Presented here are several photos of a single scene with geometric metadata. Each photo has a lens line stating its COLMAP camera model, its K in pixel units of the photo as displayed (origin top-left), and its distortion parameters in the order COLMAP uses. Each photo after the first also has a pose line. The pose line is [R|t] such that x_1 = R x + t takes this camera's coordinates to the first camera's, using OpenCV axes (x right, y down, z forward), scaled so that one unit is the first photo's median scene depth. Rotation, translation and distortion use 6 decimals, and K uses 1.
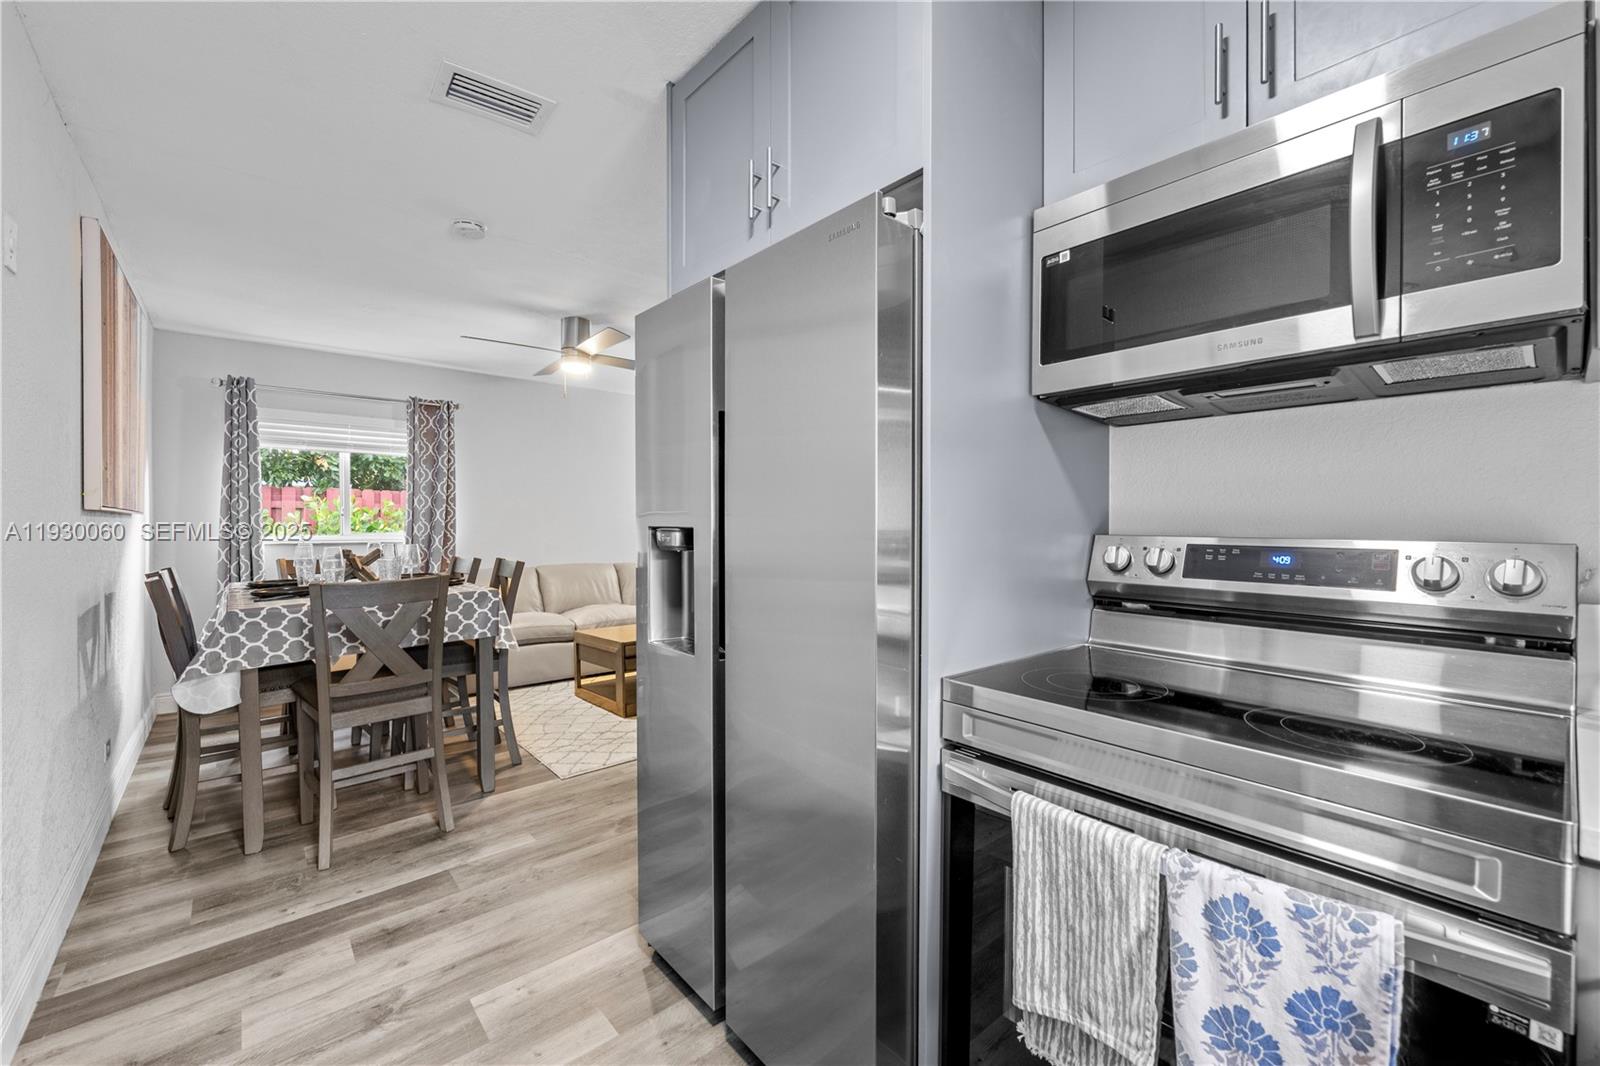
lens RADIAL K [[645.3, 0, 790.7], [0, 645.3, 522.7], [0, 0, 1]] dist [-0.003623, 0.001636]
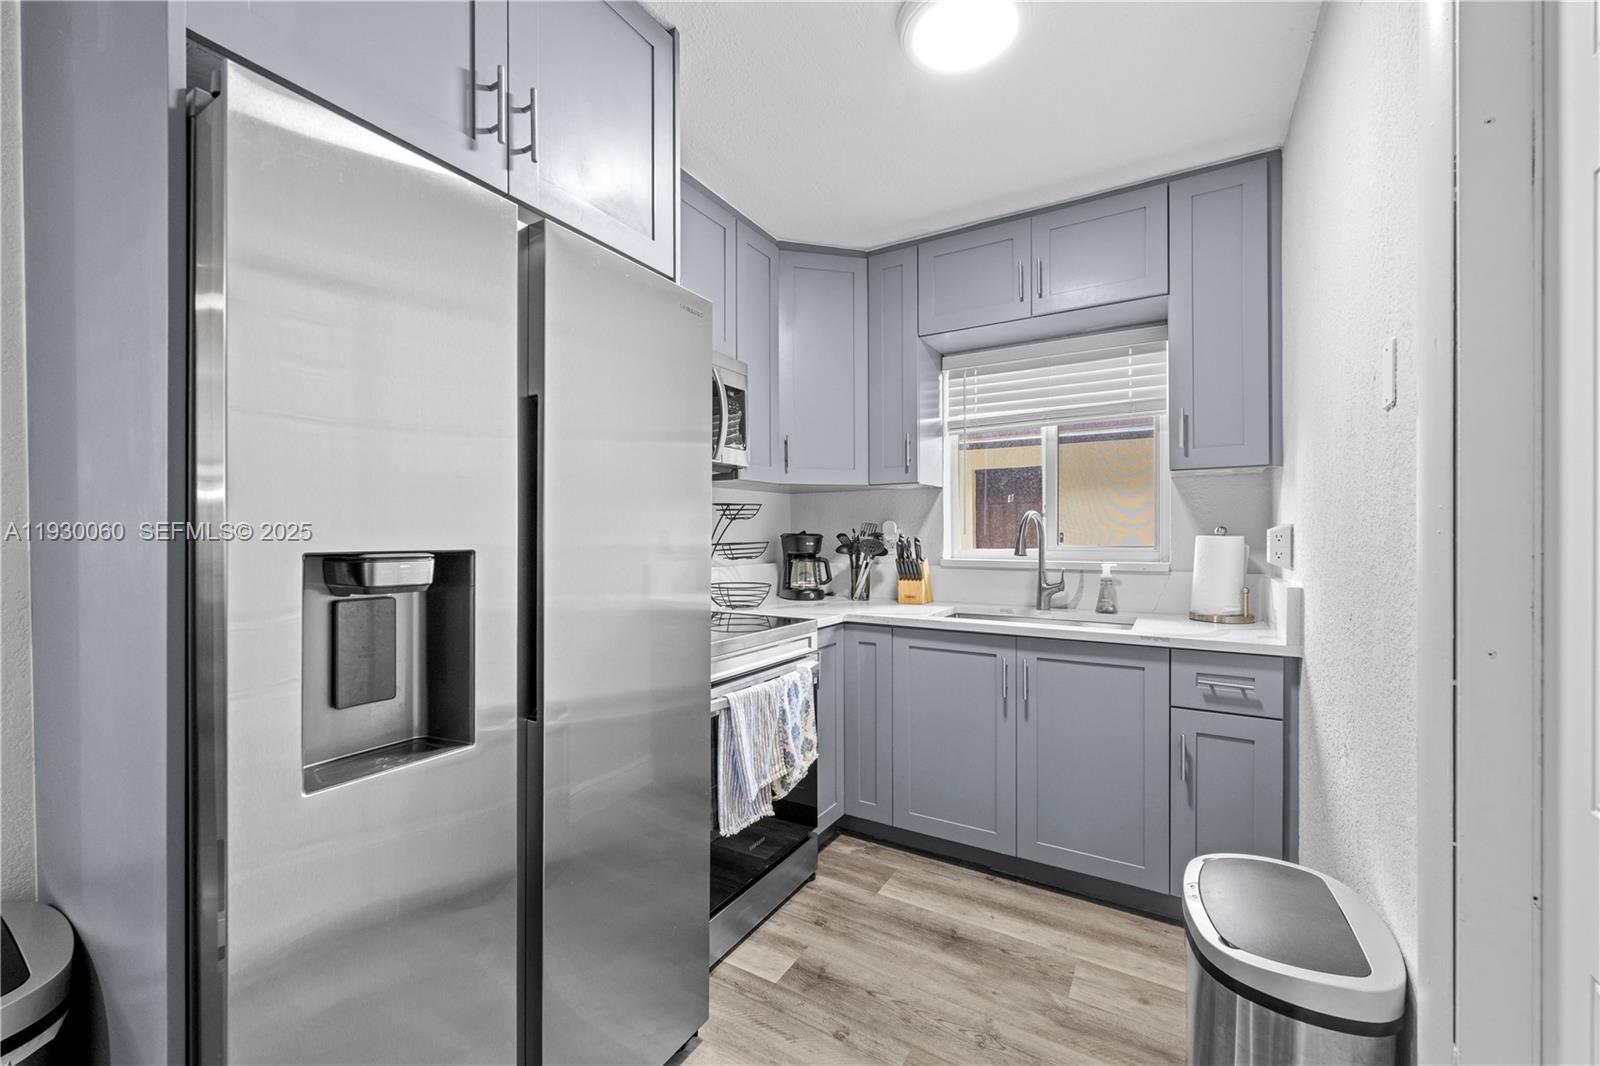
lens RADIAL K [[645.3, 0, 798.8], [0, 645.3, 534.5], [0, 0, 1]] dist [-0.003623, 0.001636]
pose [[-0.322598, 0.000732, 0.946536, -0.332628], [0.001385, 0.999999, -0.000301, -0.002688], [-0.946535, 0.001214, -0.322599, 0.339687]]
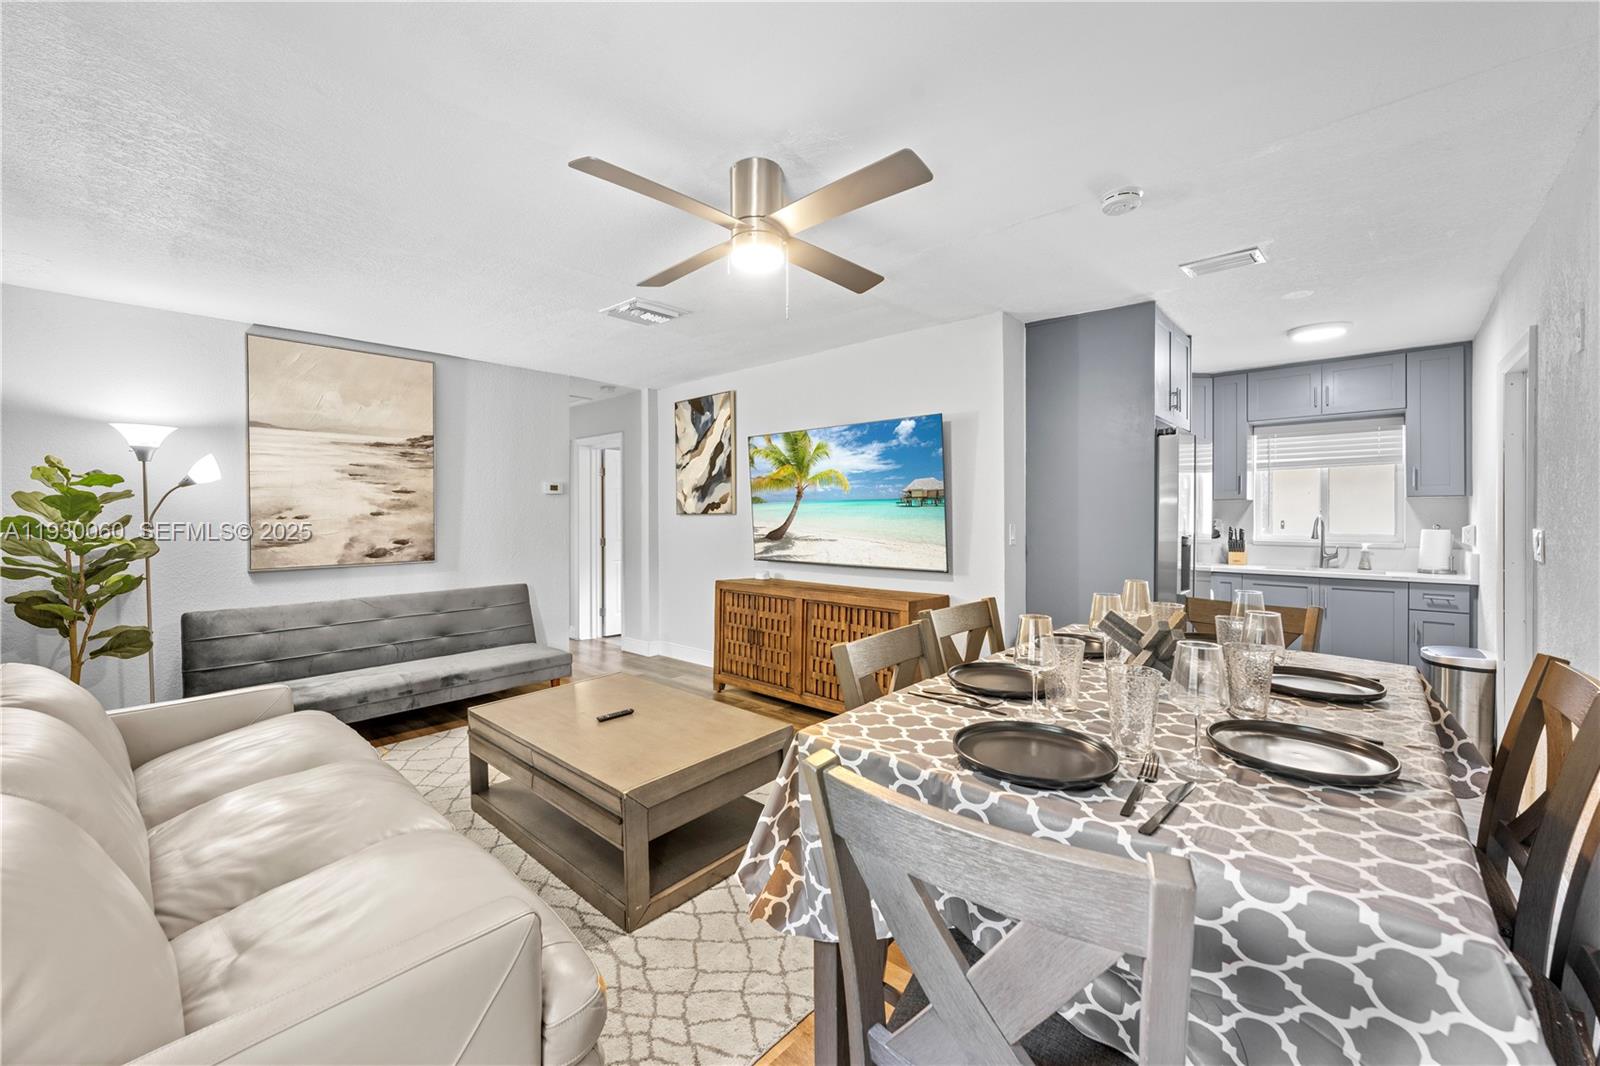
lens RADIAL K [[645.3, 0, 806.6], [0, 645.3, 517.5], [0, 0, 1]] dist [-0.003623, 0.001636]
pose [[-0.132604, -0.000757, 0.991169, -0.853260], [0.000756, 0.999999, 0.000865, -0.023077], [-0.991169, 0.000864, -0.132603, 1.004799]]
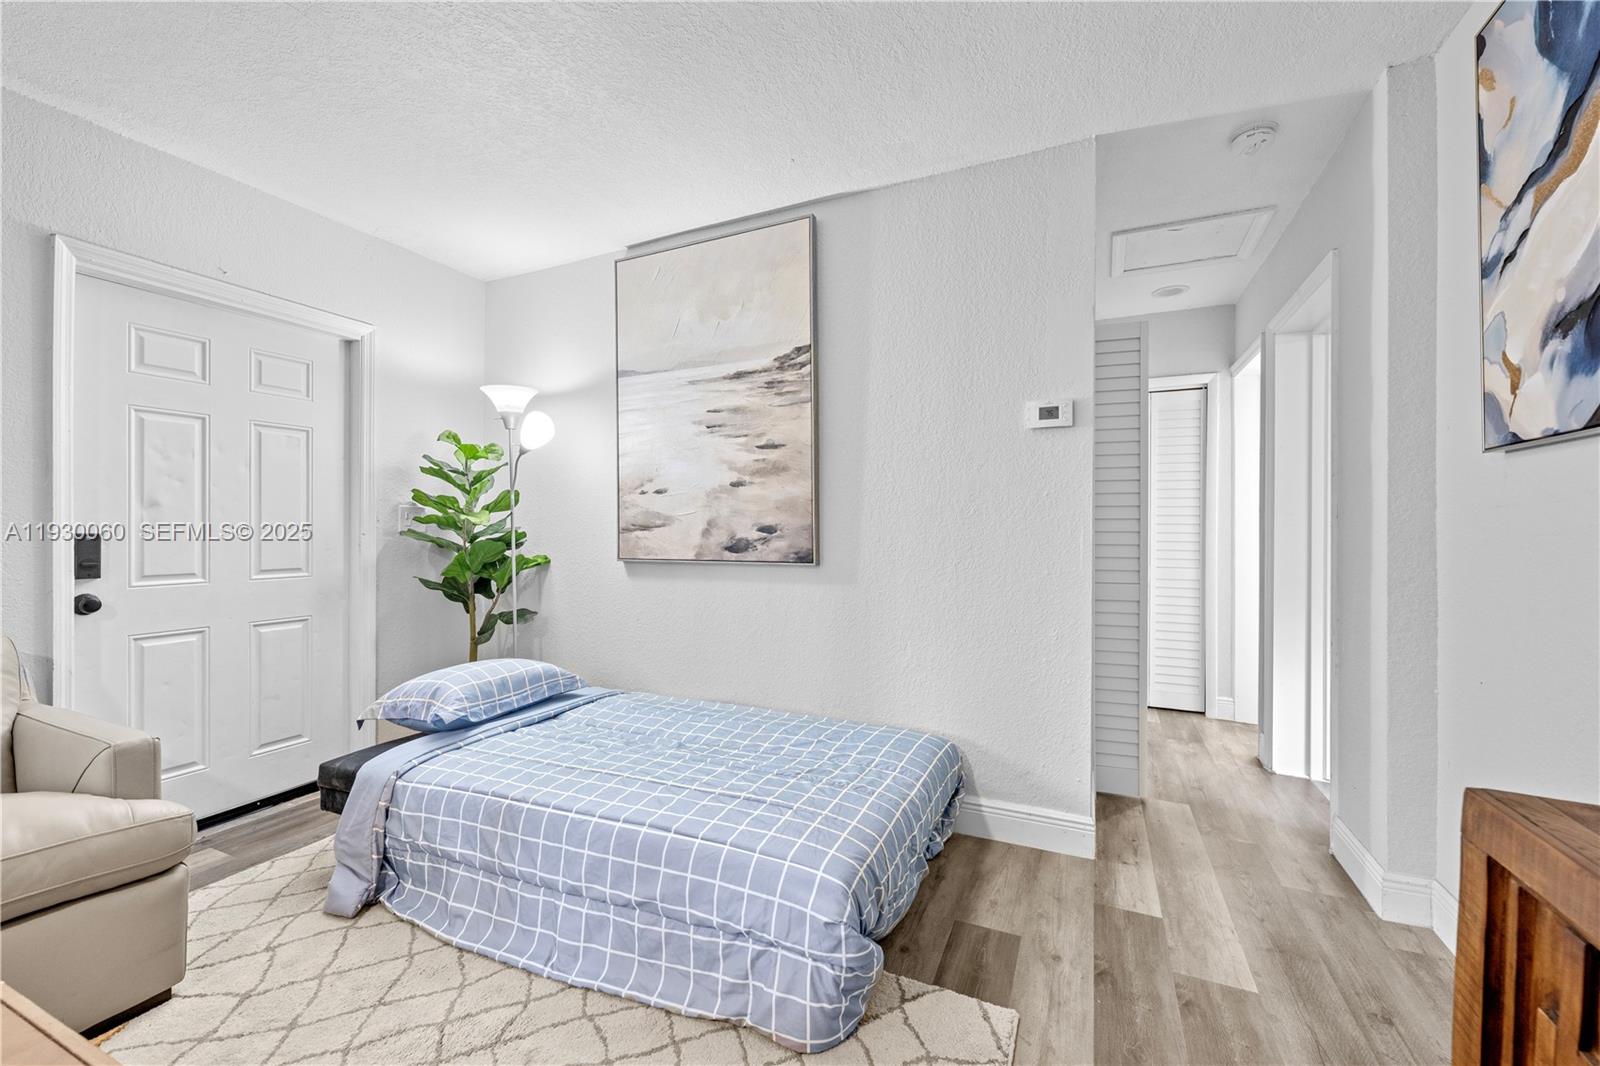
lens RADIAL K [[645.3, 0, 801.0], [0, 645.3, 532.1], [0, 0, 1]] dist [-0.003623, 0.001636]
pose [[0.910797, 0.001787, 0.412851, 0.041368], [-0.004741, 0.999970, 0.006130, 0.016148], [-0.412828, -0.007540, 0.910778, 0.921857]]
